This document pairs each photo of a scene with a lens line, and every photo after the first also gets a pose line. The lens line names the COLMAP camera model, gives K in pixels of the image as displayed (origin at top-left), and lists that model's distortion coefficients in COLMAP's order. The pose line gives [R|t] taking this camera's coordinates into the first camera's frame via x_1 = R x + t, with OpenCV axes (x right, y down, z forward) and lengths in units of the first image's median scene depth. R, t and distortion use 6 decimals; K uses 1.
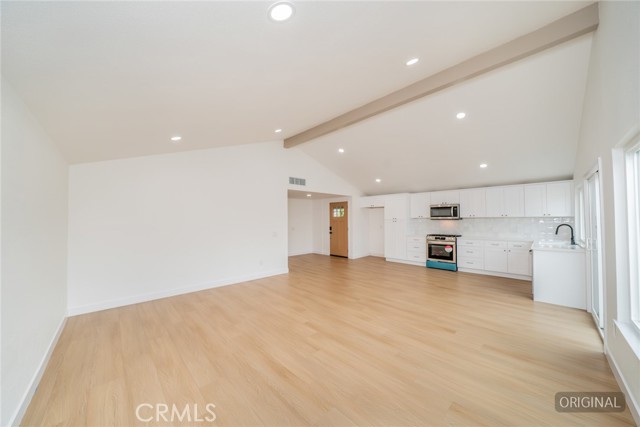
lens RADIAL K [[226.0, 0, 320.0], [0, 226.0, 213.5], [0, 0, 1]] dist [-0.000421, -0.000013]
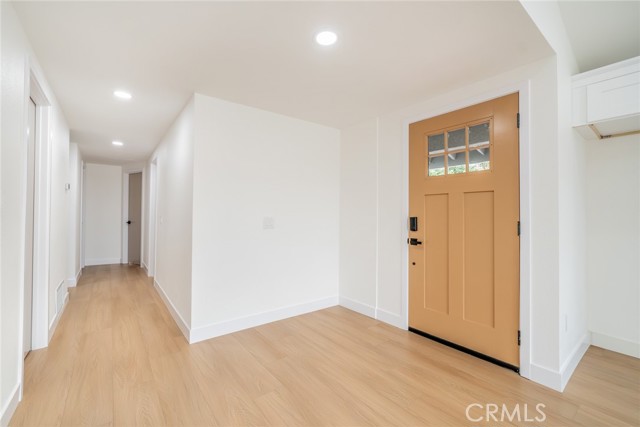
lens RADIAL K [[261.2, 0, 320.0], [0, 261.2, 213.5], [0, 0, 1]] dist [0.001060, 0.000303]
pose [[0.995142, 0.017255, -0.096923, -0.034108], [-0.015489, 0.999700, 0.018948, 0.061493], [0.097221, -0.017355, 0.995111, 0.857242]]
